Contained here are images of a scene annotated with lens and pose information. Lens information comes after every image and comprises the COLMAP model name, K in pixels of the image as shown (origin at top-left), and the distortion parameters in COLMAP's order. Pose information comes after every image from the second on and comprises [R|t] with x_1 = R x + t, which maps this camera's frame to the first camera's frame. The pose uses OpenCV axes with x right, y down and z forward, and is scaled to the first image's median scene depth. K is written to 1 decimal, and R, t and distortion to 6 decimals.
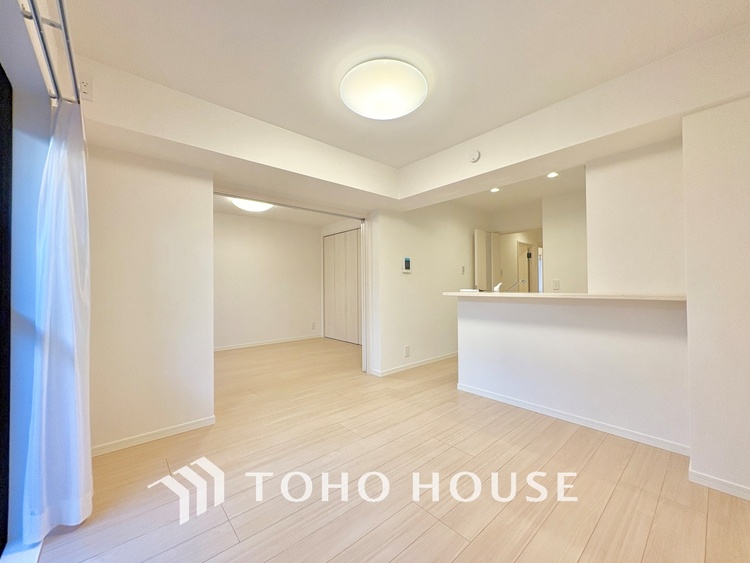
lens RADIAL K [[300.4, 0, 375.5], [0, 300.4, 281.5], [0, 0, 1]] dist [-0.000111, 0.000622]
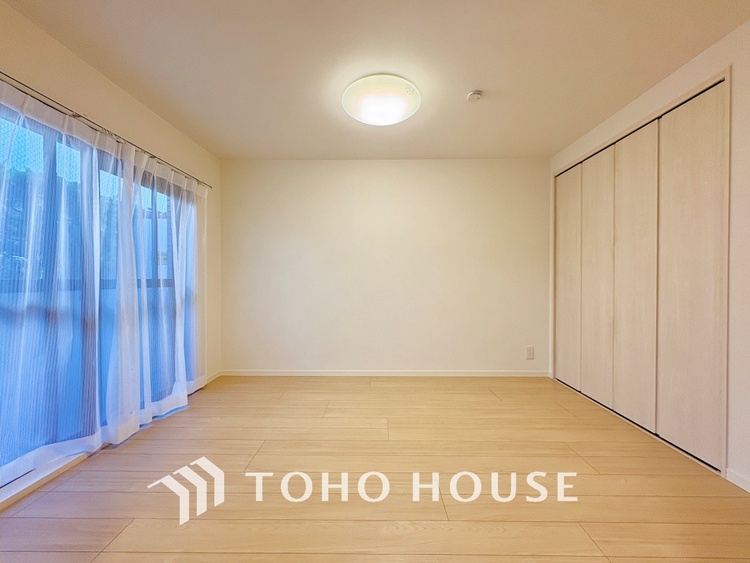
lens RADIAL K [[300.4, 0, 375.5], [0, 300.4, 281.5], [0, 0, 1]] dist [-0.000111, 0.000622]
pose [[0.742434, 0.017380, -0.669694, -0.145273], [0.001580, 0.999615, 0.027694, 0.022144], [0.669917, -0.021619, 0.742121, 1.050787]]
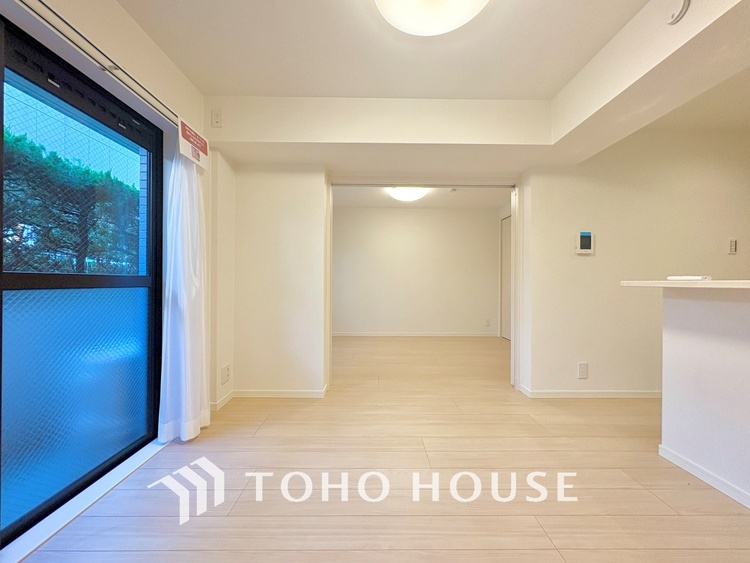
lens RADIAL K [[300.4, 0, 375.5], [0, 300.4, 281.5], [0, 0, 1]] dist [-0.000111, 0.000622]
pose [[0.758990, 0.012295, -0.650986, 0.276423], [-0.002989, 0.999877, 0.015400, 0.033888], [0.651095, -0.009742, 0.758934, 0.277669]]
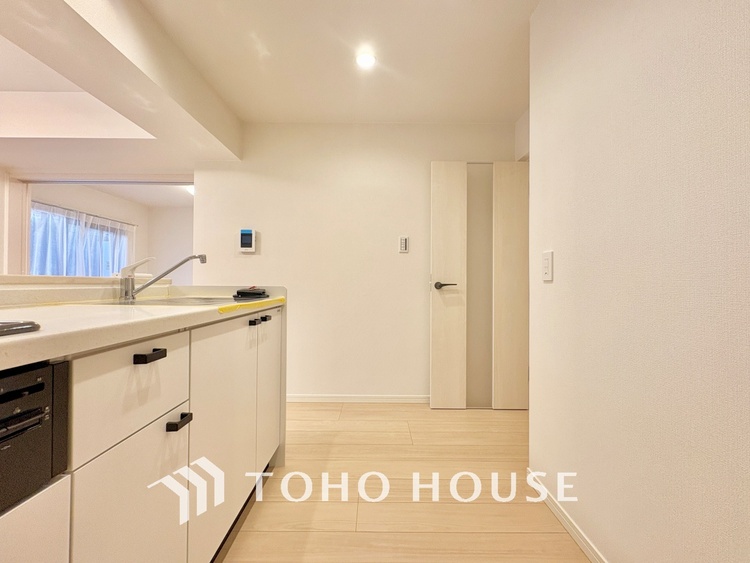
lens RADIAL K [[286.5, 0, 371.6], [0, 286.5, 281.7], [0, 0, 1]] dist [0.000486, 0.000074]
pose [[0.761406, 0.015195, -0.648097, 1.057894], [-0.002807, 0.999793, 0.020143, 0.031193], [0.648269, -0.013518, 0.761291, 1.034221]]
